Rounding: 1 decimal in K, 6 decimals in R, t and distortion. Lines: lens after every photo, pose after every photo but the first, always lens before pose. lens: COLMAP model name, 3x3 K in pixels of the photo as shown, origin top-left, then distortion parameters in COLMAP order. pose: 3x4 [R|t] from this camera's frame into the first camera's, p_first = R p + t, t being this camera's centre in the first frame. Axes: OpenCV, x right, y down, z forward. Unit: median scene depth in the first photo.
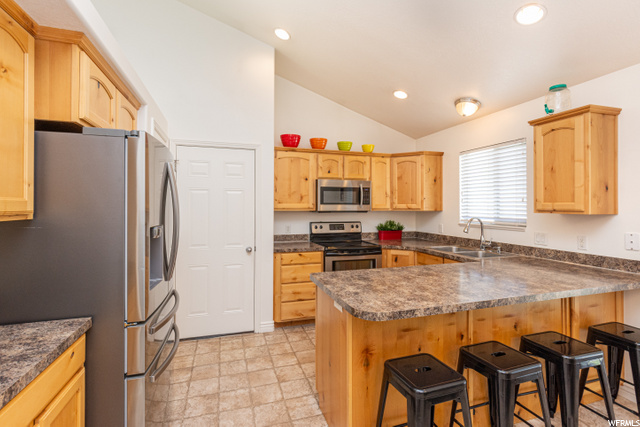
lens RADIAL K [[305.6, 0, 318.1], [0, 305.6, 206.8], [0, 0, 1]] dist [0.001239, 0.000049]
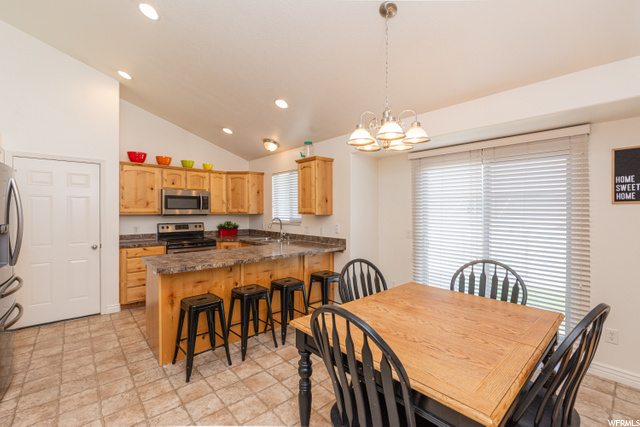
lens RADIAL K [[283.5, 0, 320.0], [0, 283.5, 213.5], [0, 0, 1]] dist [-0.002187, -0.000562]
pose [[0.913474, -0.005304, 0.406862, 0.118544], [0.001940, 0.999960, 0.008681, 0.001129], [-0.406892, -0.007141, 0.913448, -0.338005]]
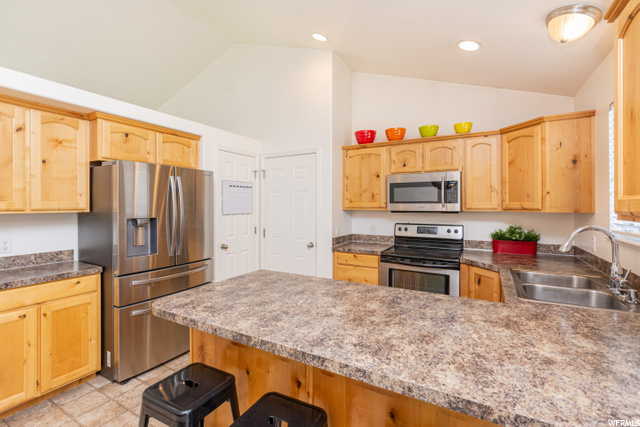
lens RADIAL K [[292.4, 0, 320.3], [0, 292.4, 206.4], [0, 0, 1]] dist [-0.000466, -0.000172]
pose [[0.678943, 0.001149, -0.734190, 0.498827], [-0.000437, 0.999999, 0.001161, 0.000580], [0.734191, -0.000468, 0.678943, 0.278317]]
